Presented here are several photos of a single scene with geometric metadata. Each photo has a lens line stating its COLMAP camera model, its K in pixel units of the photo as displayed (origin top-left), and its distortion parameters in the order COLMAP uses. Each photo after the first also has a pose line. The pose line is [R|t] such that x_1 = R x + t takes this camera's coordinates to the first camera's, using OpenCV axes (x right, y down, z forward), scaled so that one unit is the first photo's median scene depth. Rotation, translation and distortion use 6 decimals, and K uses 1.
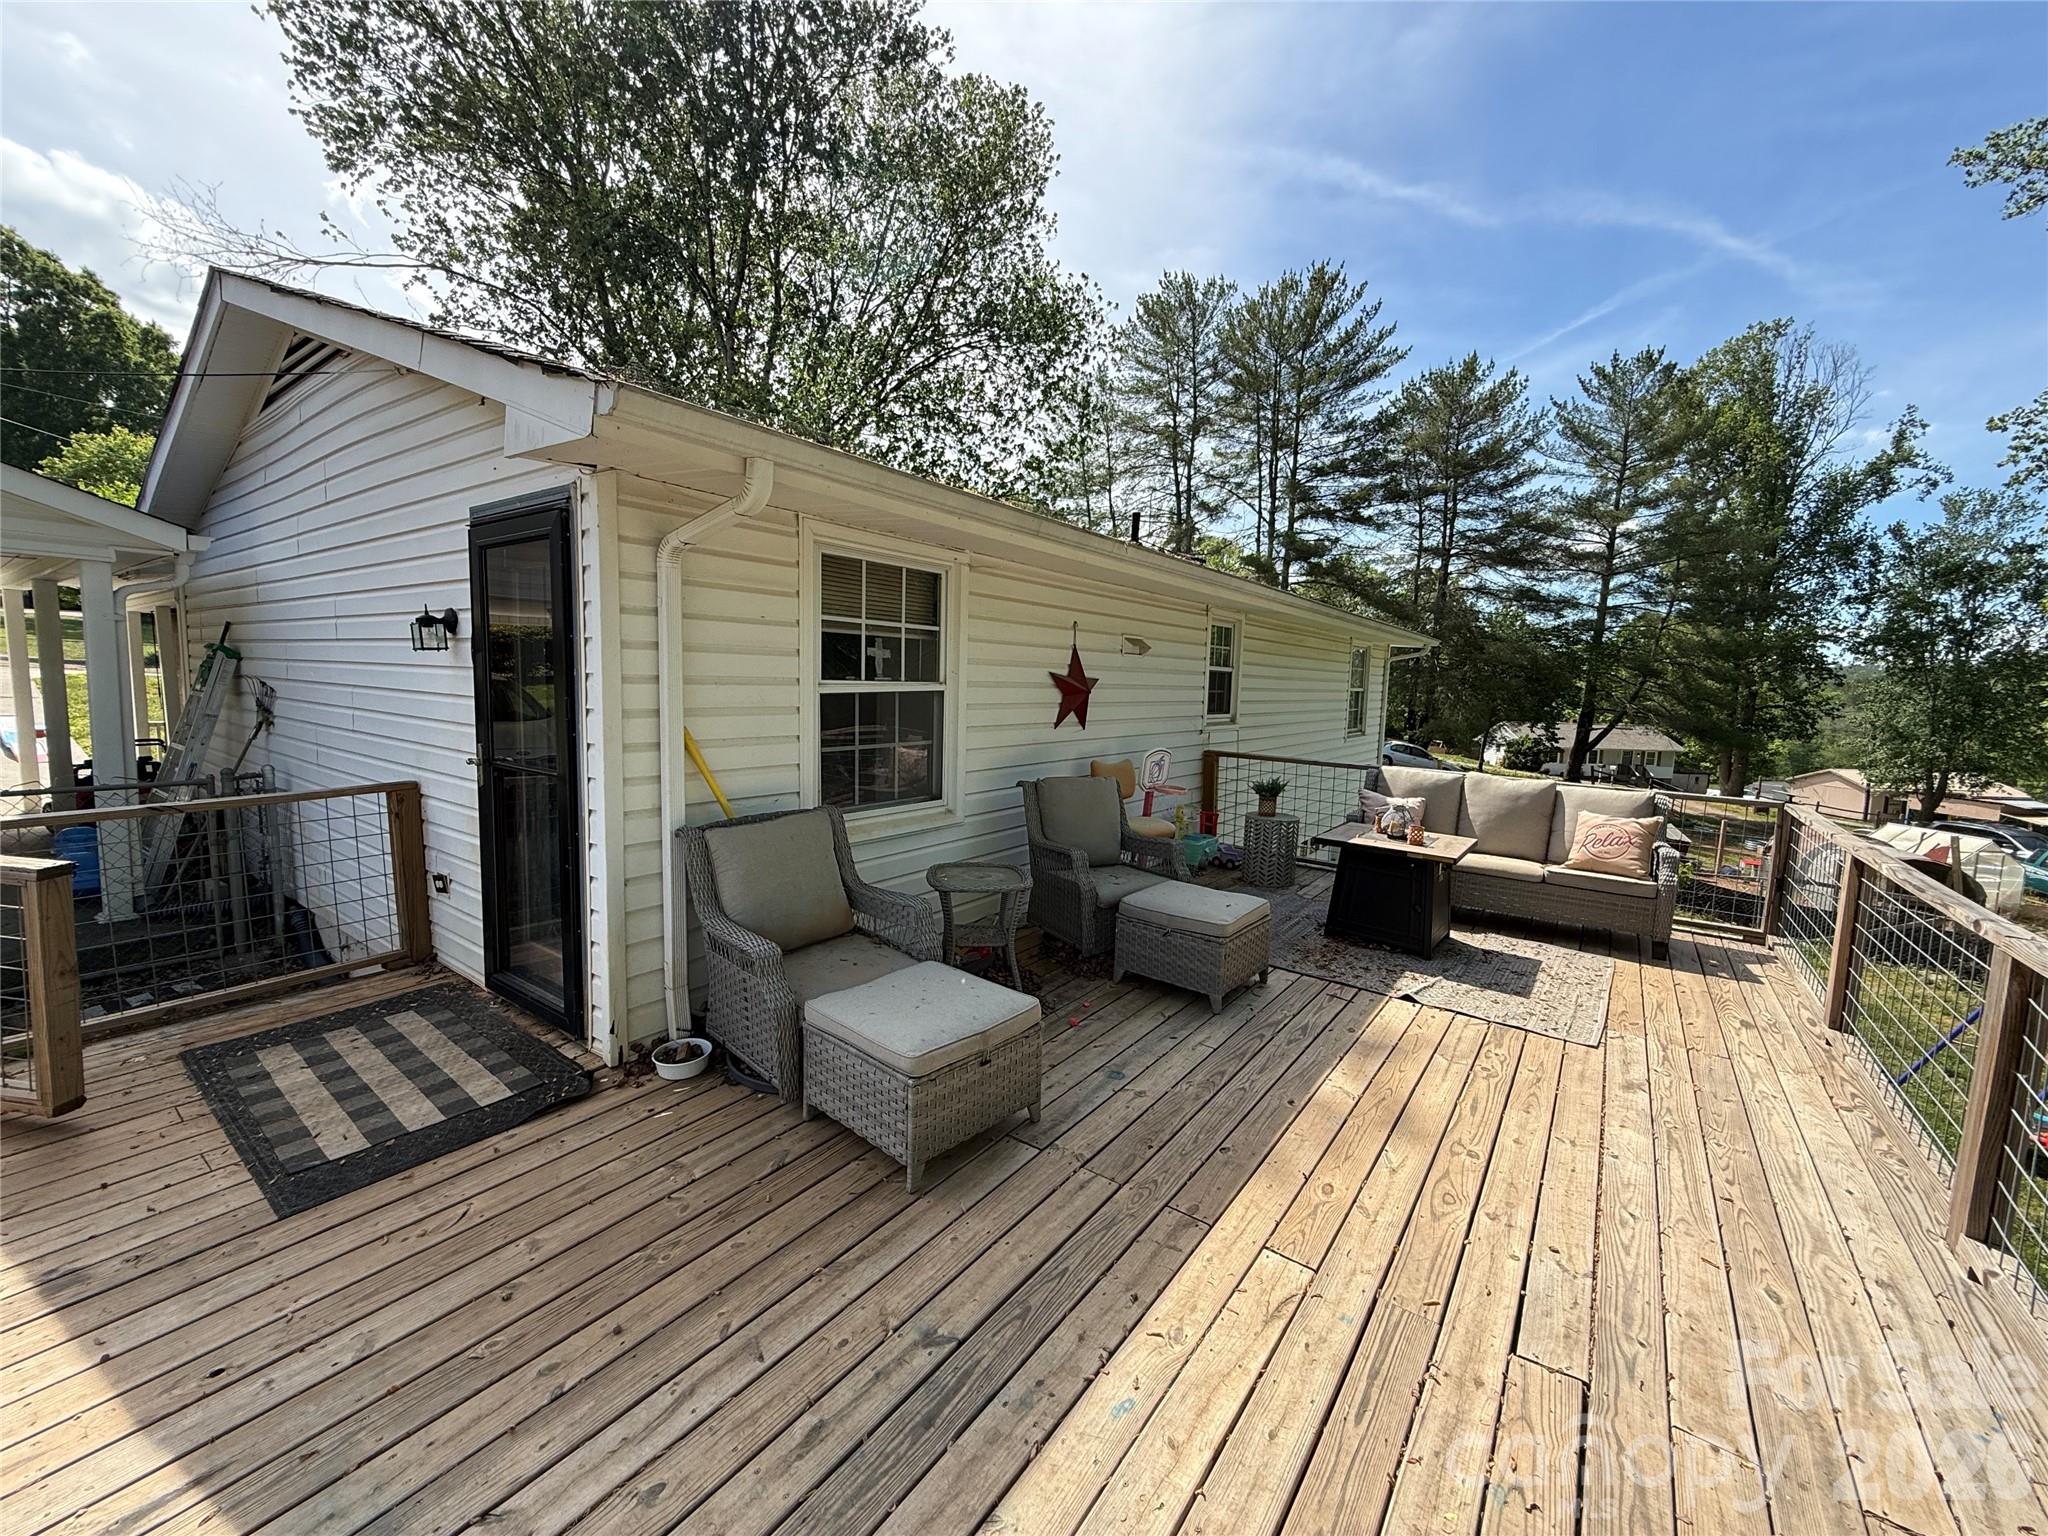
lens RADIAL K [[853.3, 0, 1024.0], [0, 853.3, 768.0], [0, 0, 1]] dist [-0.000227, -0.000138]
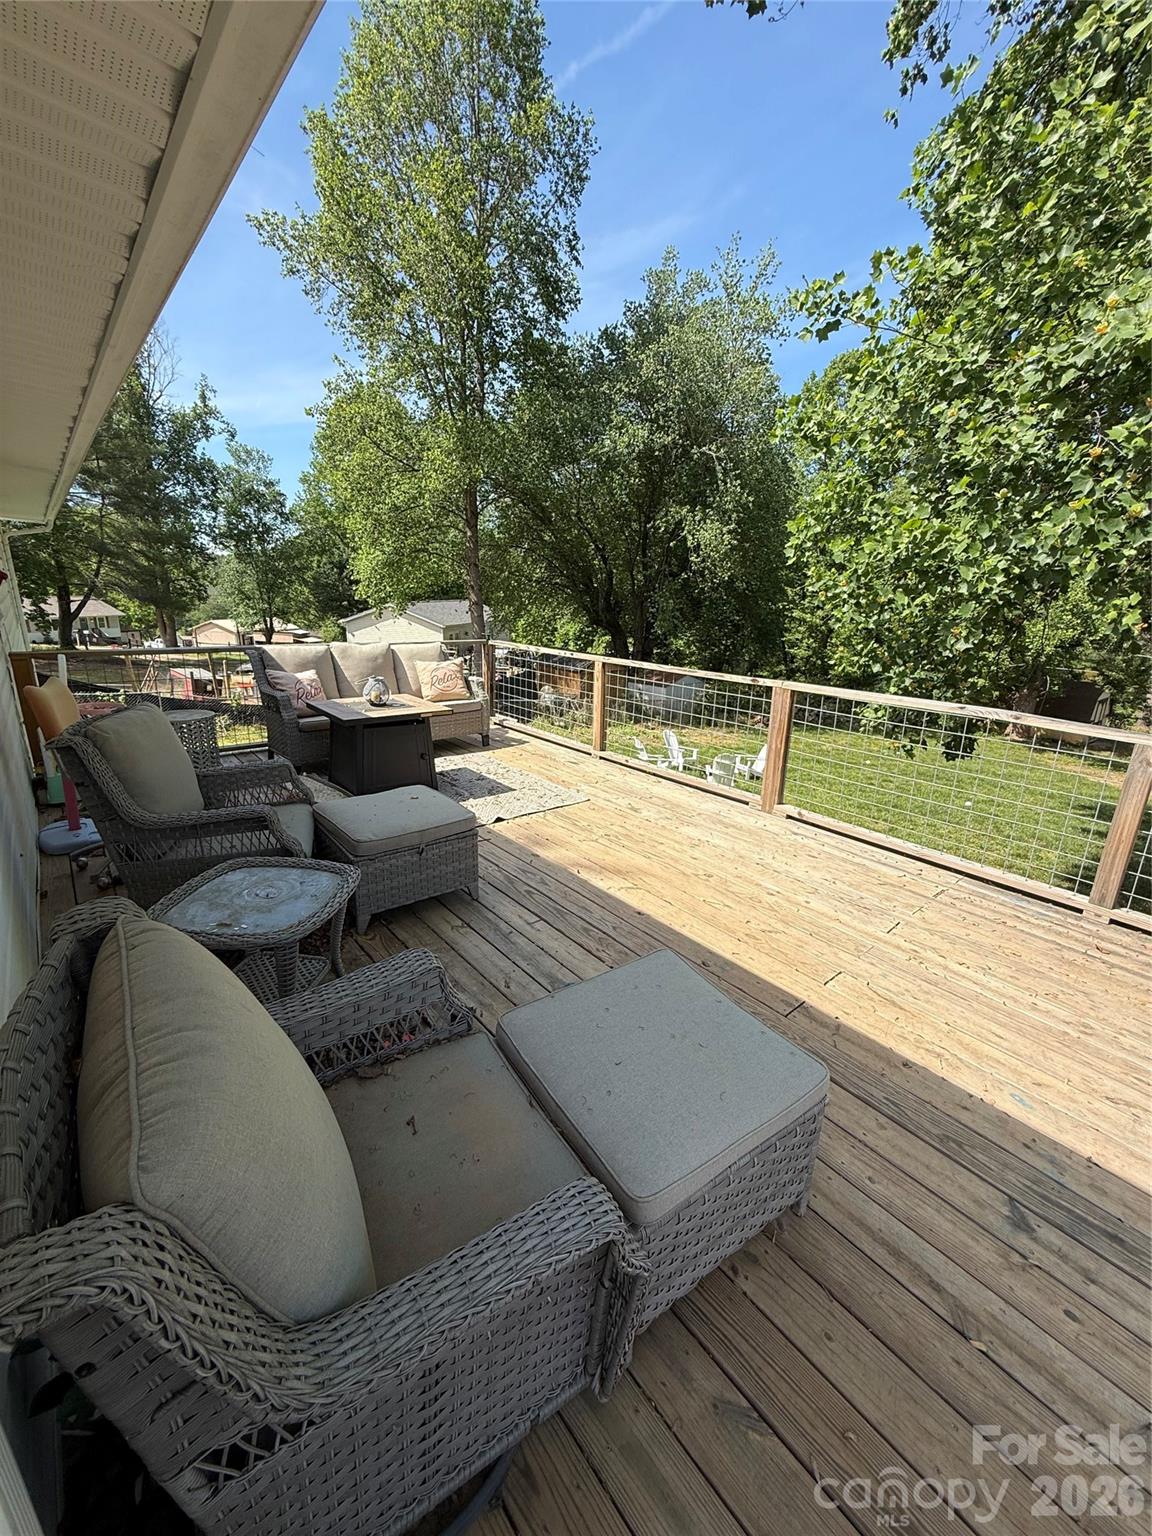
lens RADIAL K [[613.5, 0, 576.0], [0, 613.5, 768.0], [0, 0, 1]] dist [0.000086, -0.000043]
pose [[0.208627, -0.297207, 0.931742, -0.353259], [0.080264, 0.954695, 0.286556, -0.061954], [-0.974696, 0.015002, 0.223031, 0.626625]]
